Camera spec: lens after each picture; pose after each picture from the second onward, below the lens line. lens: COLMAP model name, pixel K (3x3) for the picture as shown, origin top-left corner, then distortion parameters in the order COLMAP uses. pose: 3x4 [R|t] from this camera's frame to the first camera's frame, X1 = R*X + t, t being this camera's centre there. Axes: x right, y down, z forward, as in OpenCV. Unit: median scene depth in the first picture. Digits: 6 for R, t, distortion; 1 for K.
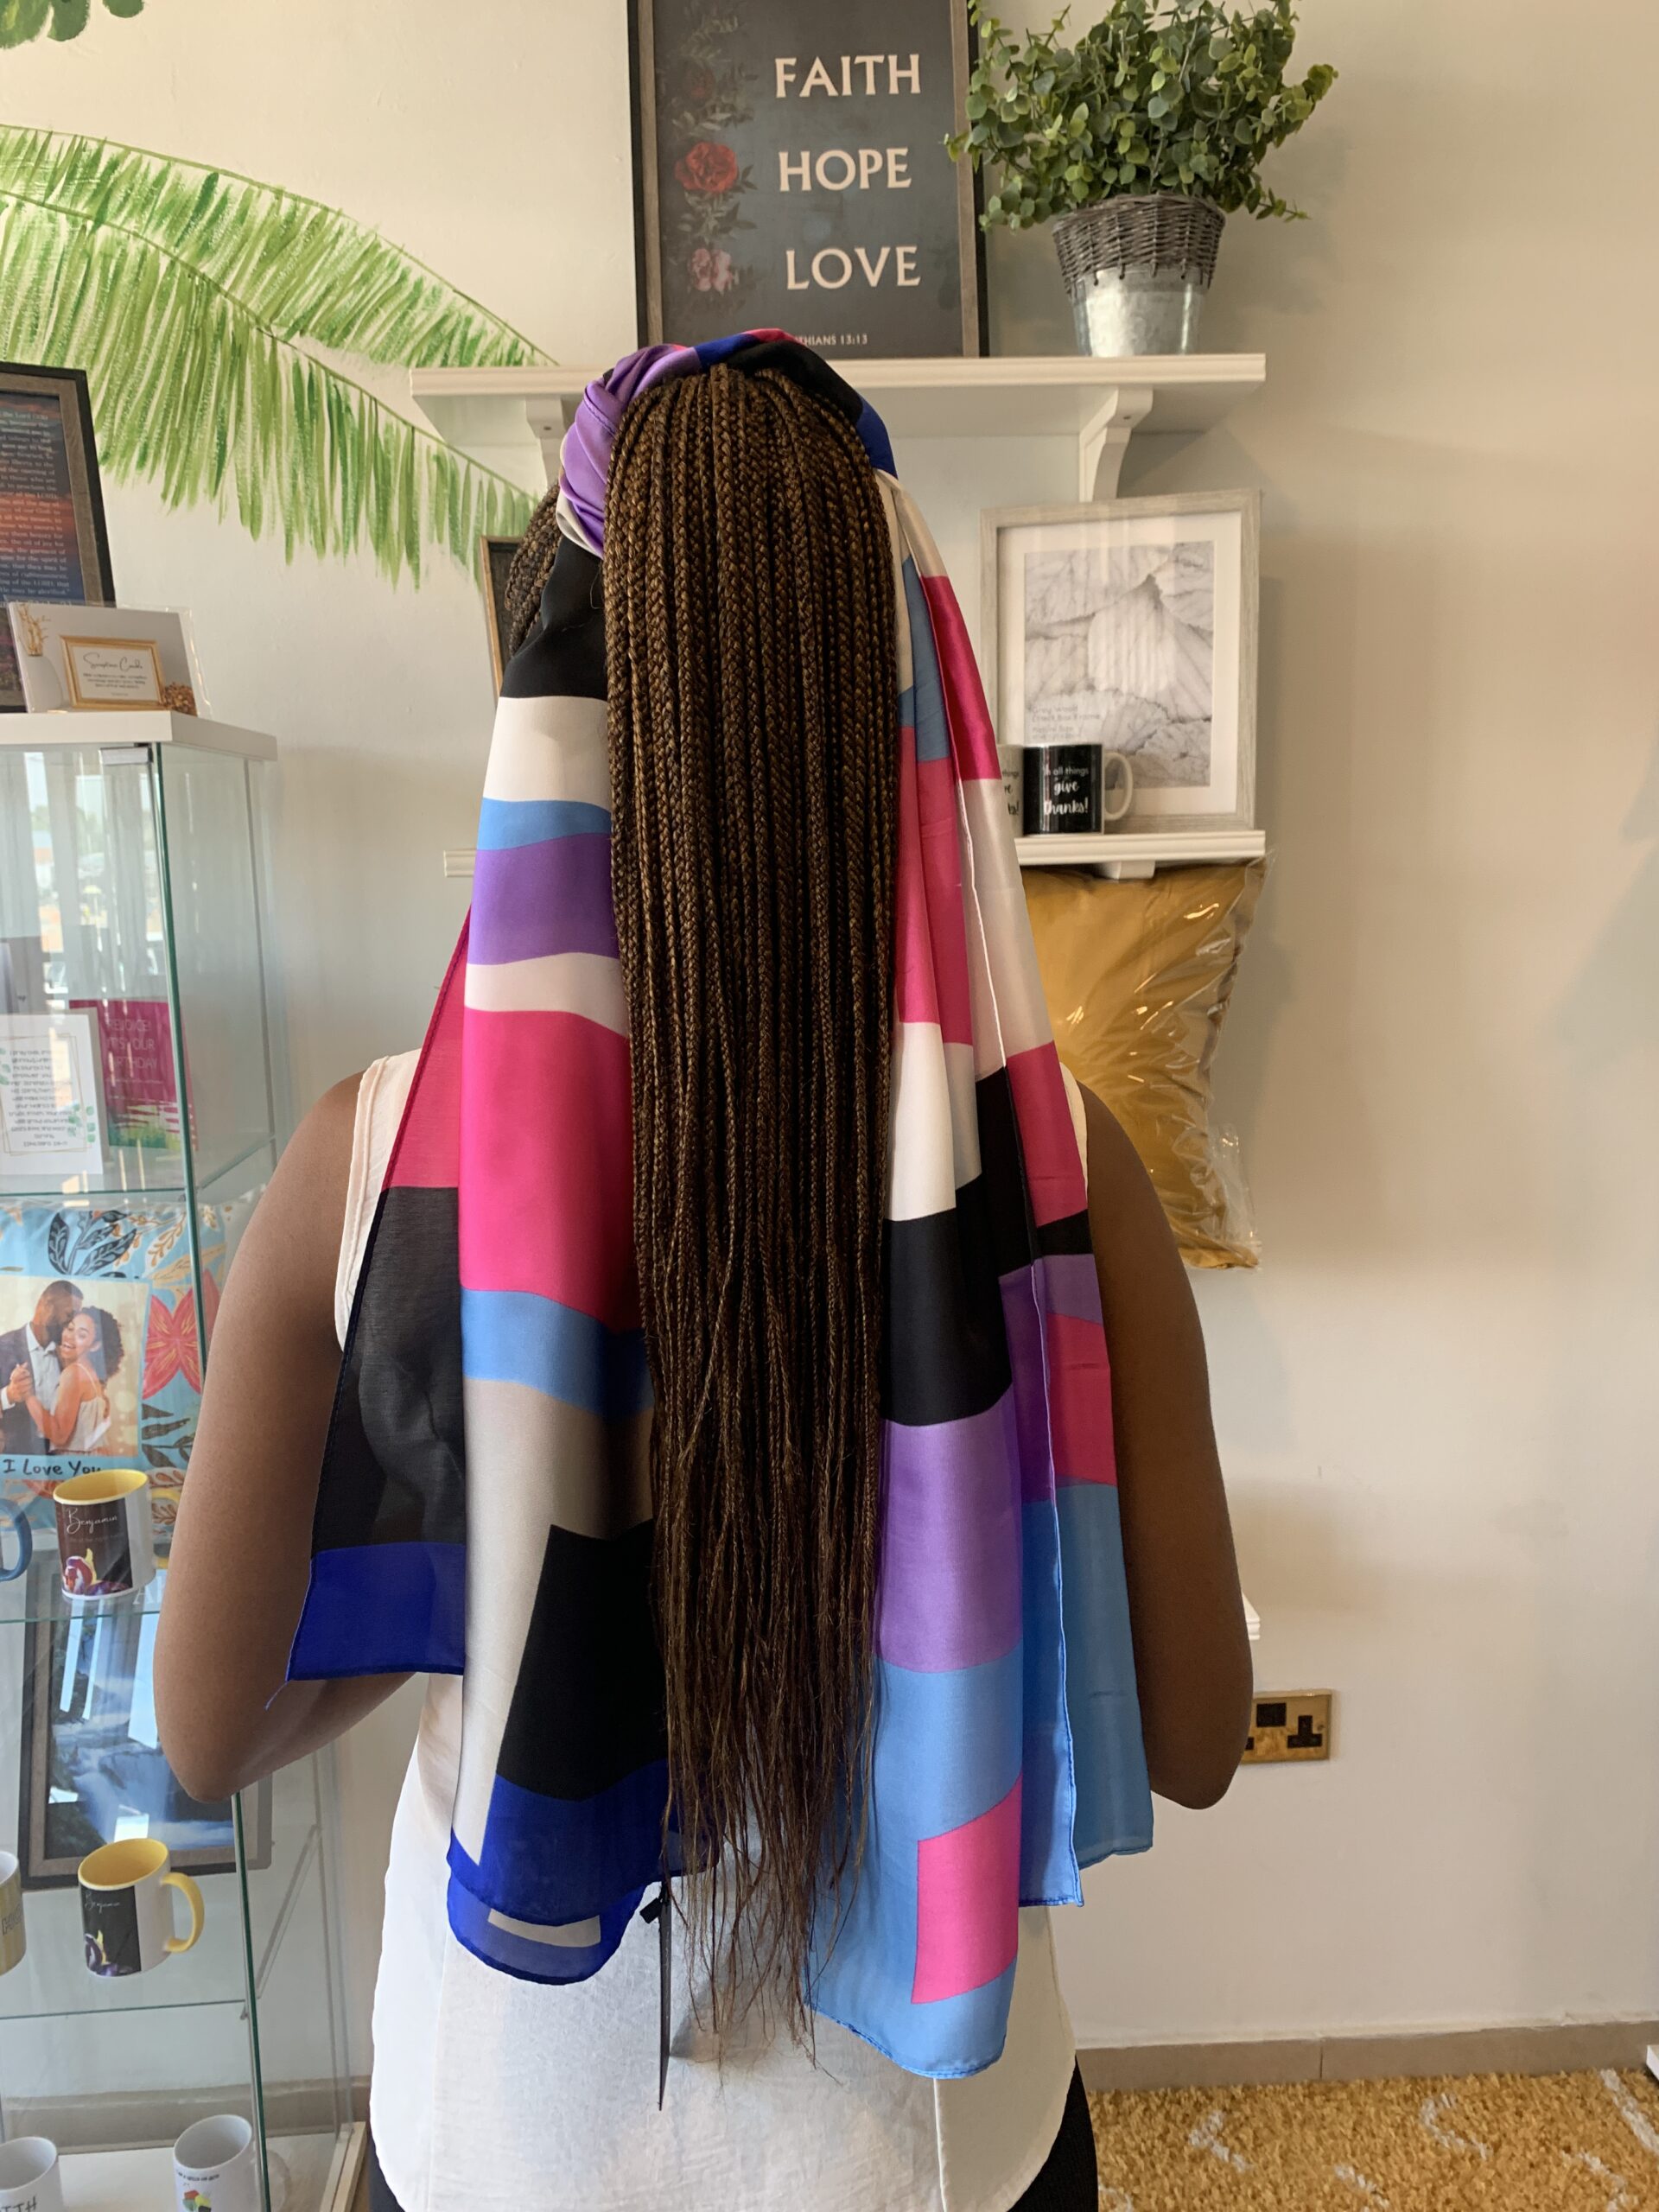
lens RADIAL K [[1728.3, 0, 825.0], [0, 1728.3, 1098.0], [0, 0, 1]] dist [-0.002154, 0.000971]
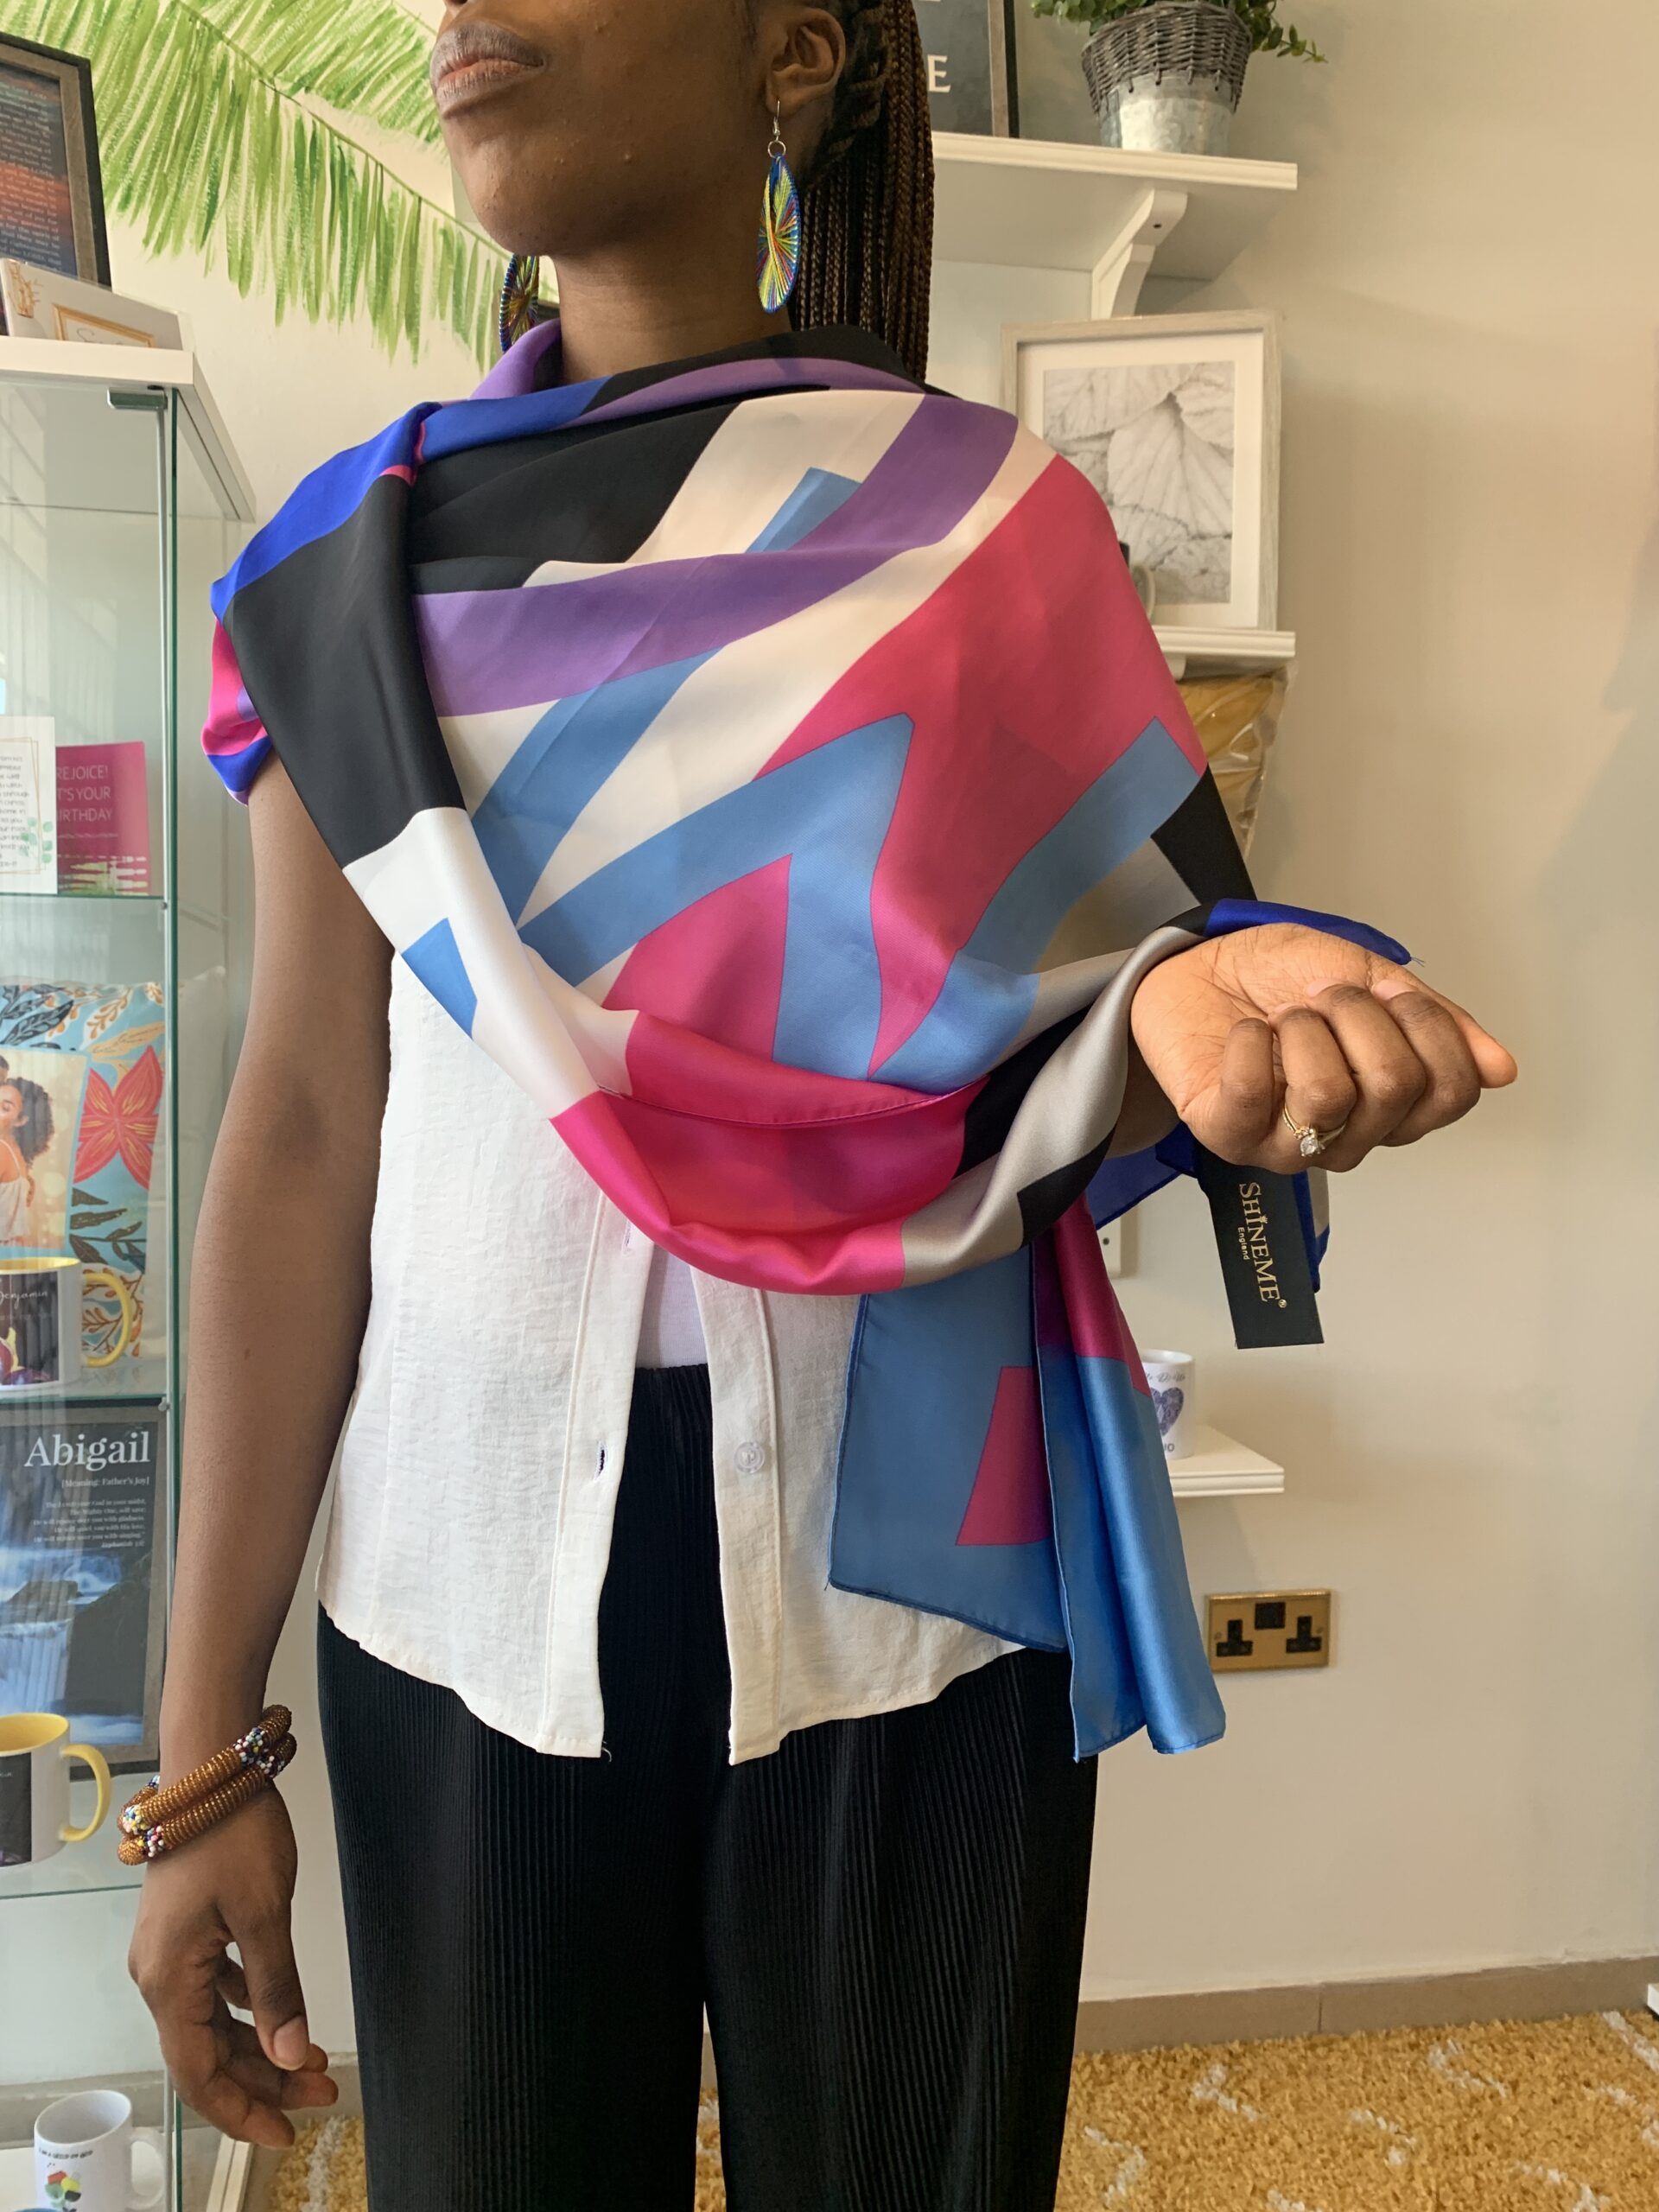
lens RADIAL K [[1728.3, 0, 825.0], [0, 1728.3, 1098.0], [0, 0, 1]] dist [-0.002154, 0.000971]
pose [[0.992705, 0.026864, 0.117534, -0.115553], [-0.013888, 0.993850, -0.109864, 0.212384], [-0.119762, 0.107430, 0.986973, 0.081798]]
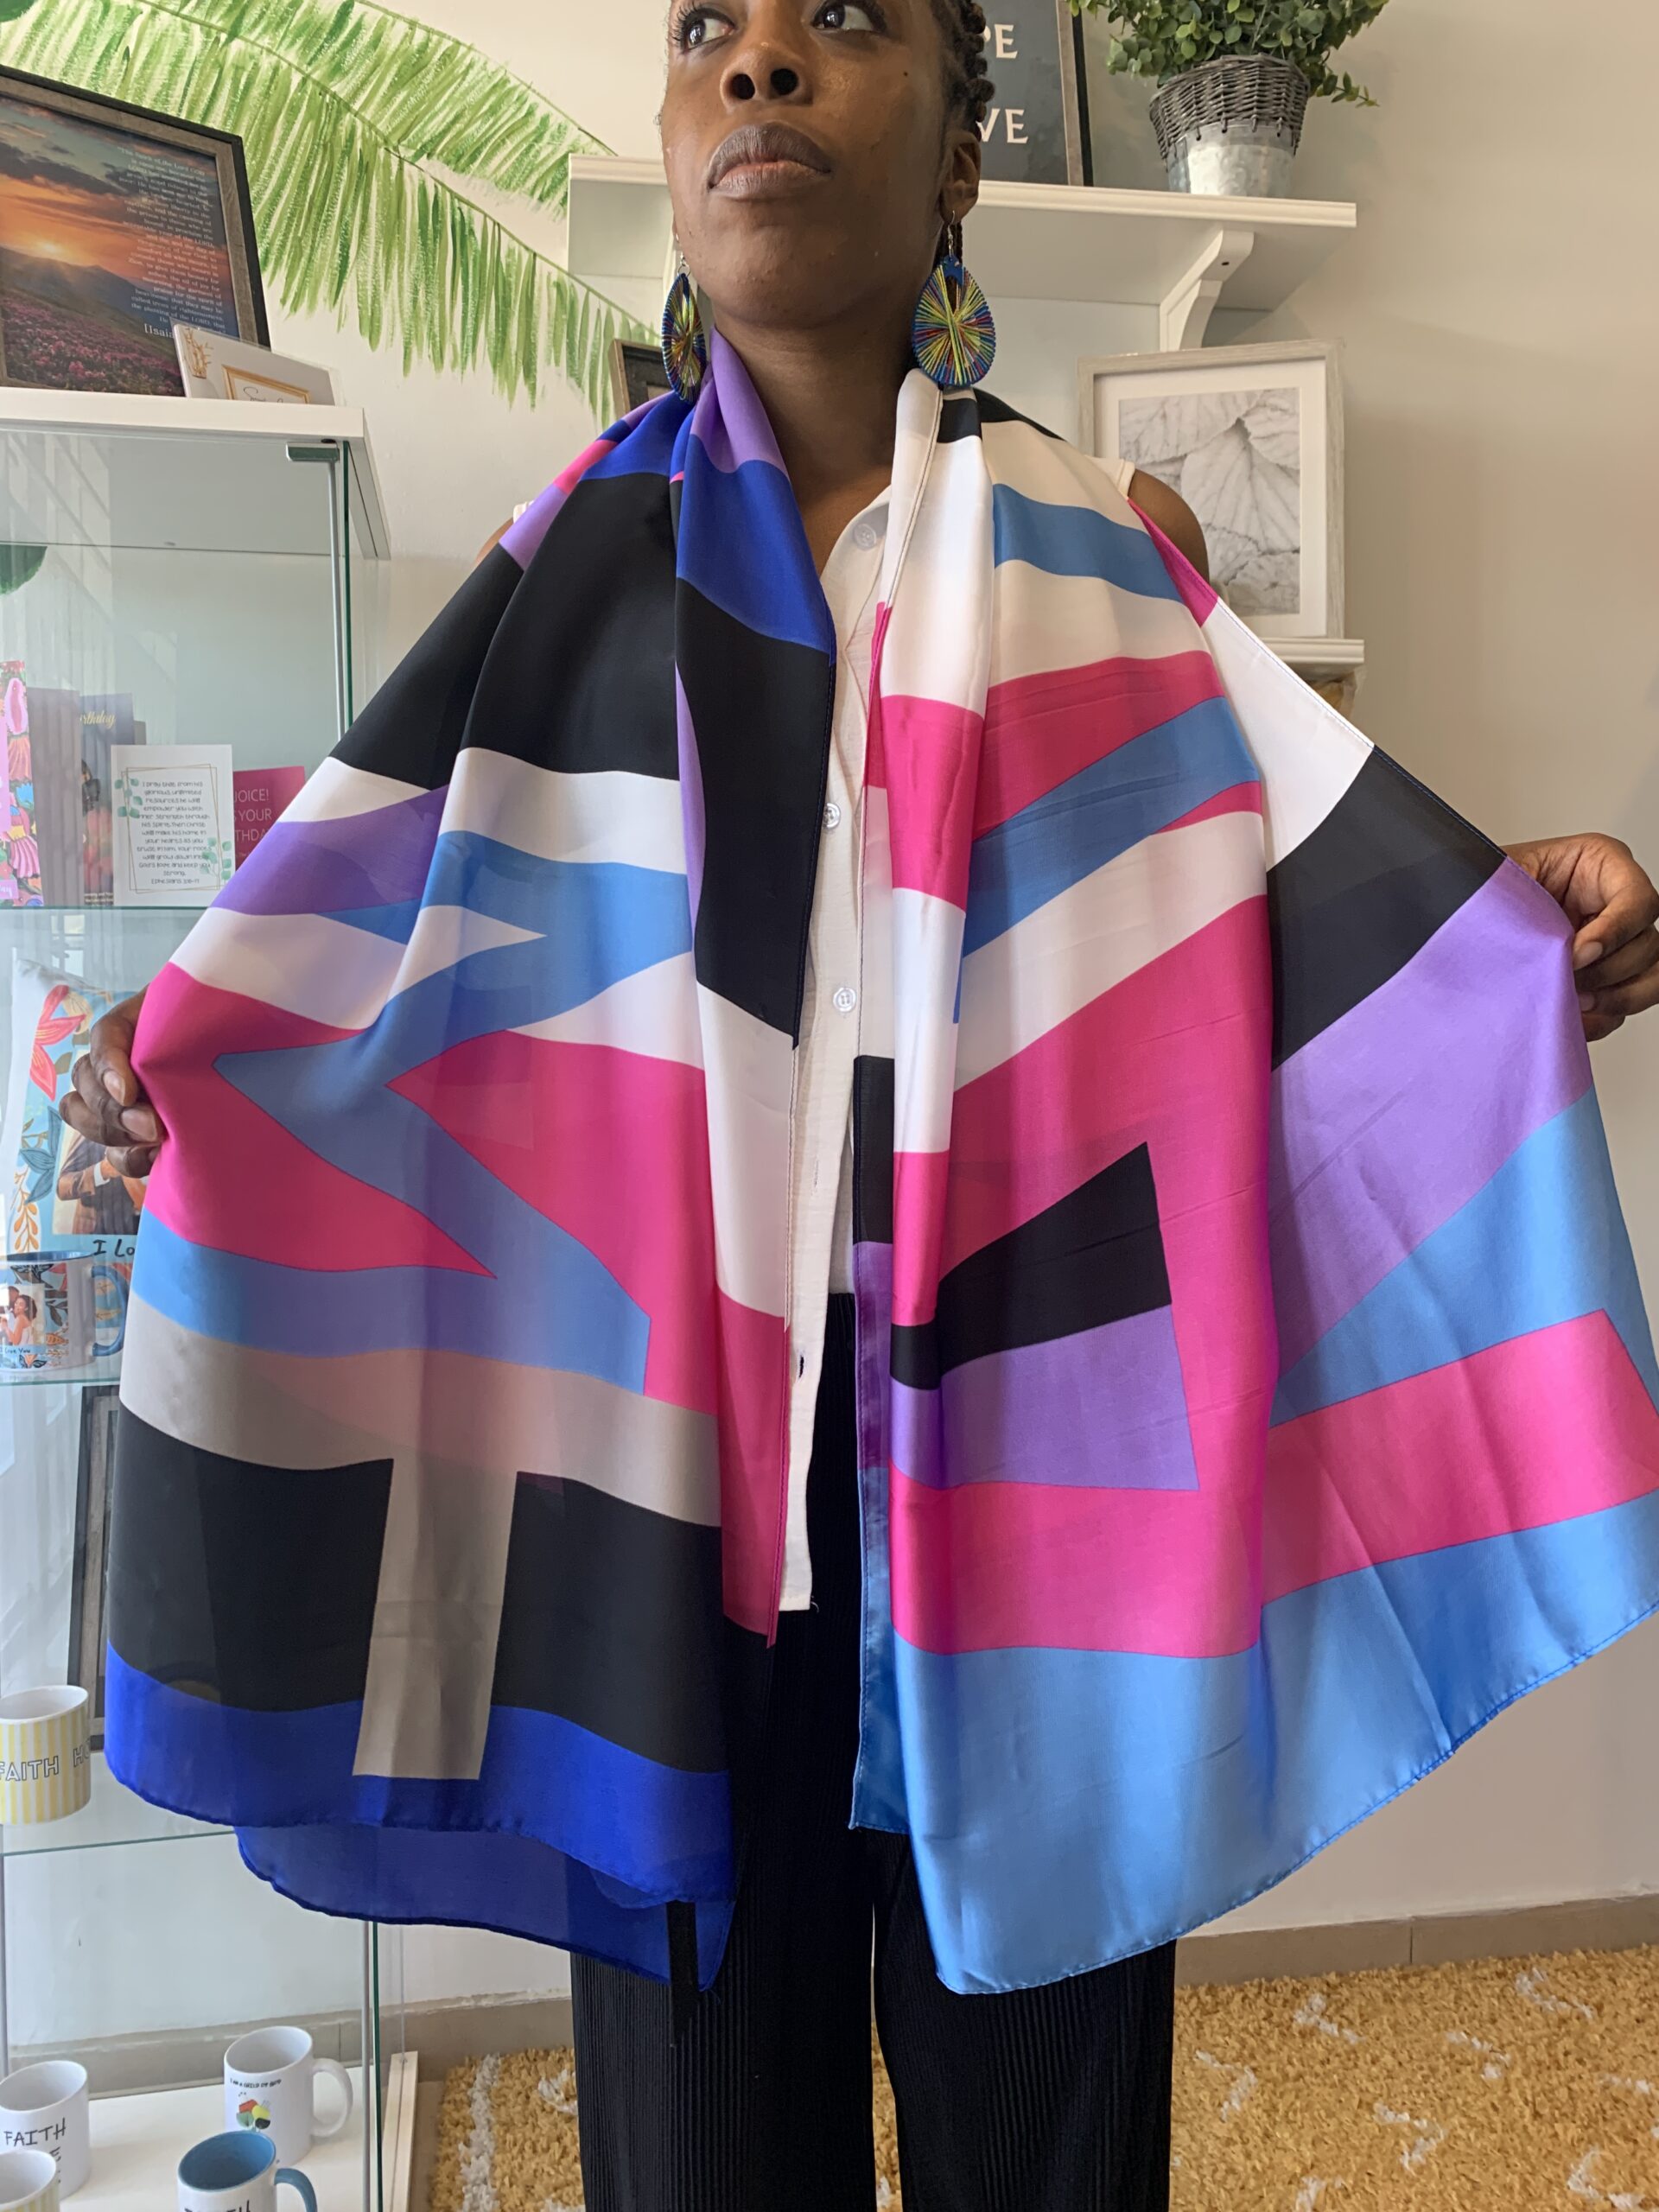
lens RADIAL K [[1722.1, 0, 837.3], [0, 1722.1, 1098.3], [0, 0, 1]] dist [0.002000, -0.001717]
pose [[0.993505, 0.005529, 0.113658, -0.174993], [0.007767, 0.993195, -0.116200, 0.232960], [-0.113527, 0.116328, 0.986701, 0.028267]]
